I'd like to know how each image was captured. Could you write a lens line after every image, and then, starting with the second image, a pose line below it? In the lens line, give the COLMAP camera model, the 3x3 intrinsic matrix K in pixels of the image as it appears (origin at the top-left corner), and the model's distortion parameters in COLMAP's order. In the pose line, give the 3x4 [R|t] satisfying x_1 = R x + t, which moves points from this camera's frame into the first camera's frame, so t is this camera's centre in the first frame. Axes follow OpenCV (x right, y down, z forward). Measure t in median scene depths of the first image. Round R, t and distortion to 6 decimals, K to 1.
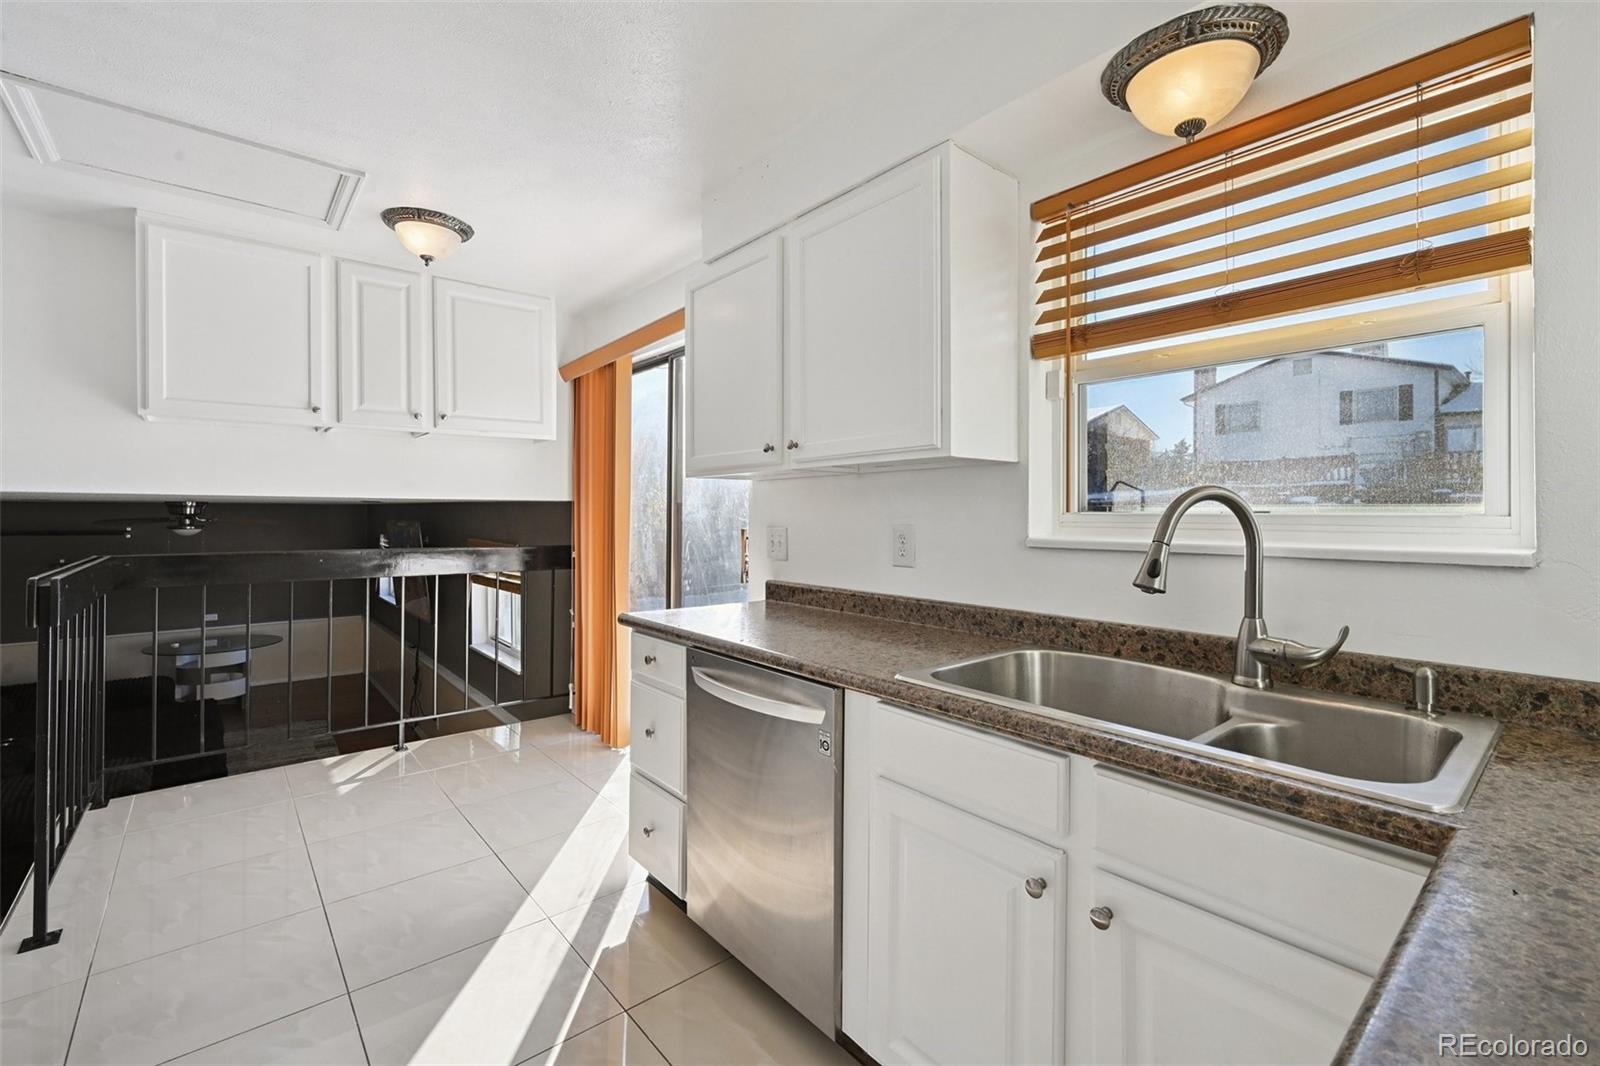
lens RADIAL K [[680.3, 0, 794.1], [0, 680.3, 519.6], [0, 0, 1]] dist [-0.003902, 0.002005]
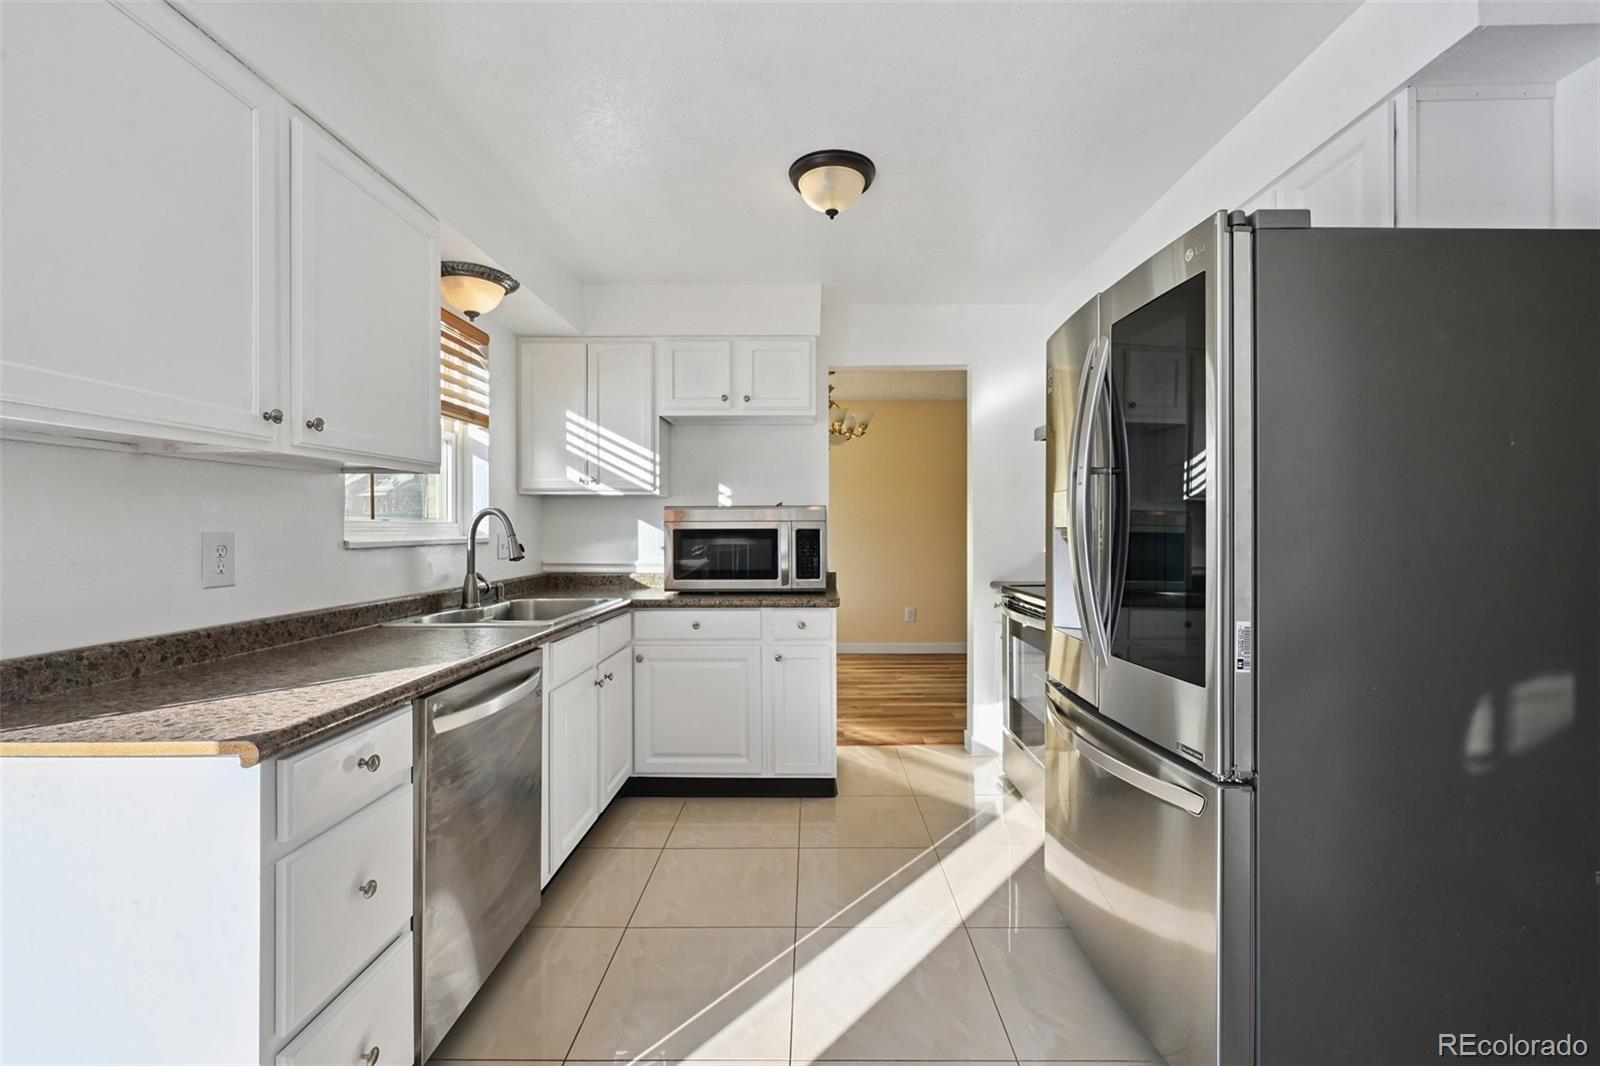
lens RADIAL K [[680.3, 0, 798.9], [0, 680.3, 525.4], [0, 0, 1]] dist [-0.003902, 0.002005]
pose [[-0.738548, 0.001987, 0.674198, -0.851707], [0.006823, 0.999966, 0.004526, 0.001384], [-0.674167, 0.007943, -0.738536, 1.144924]]
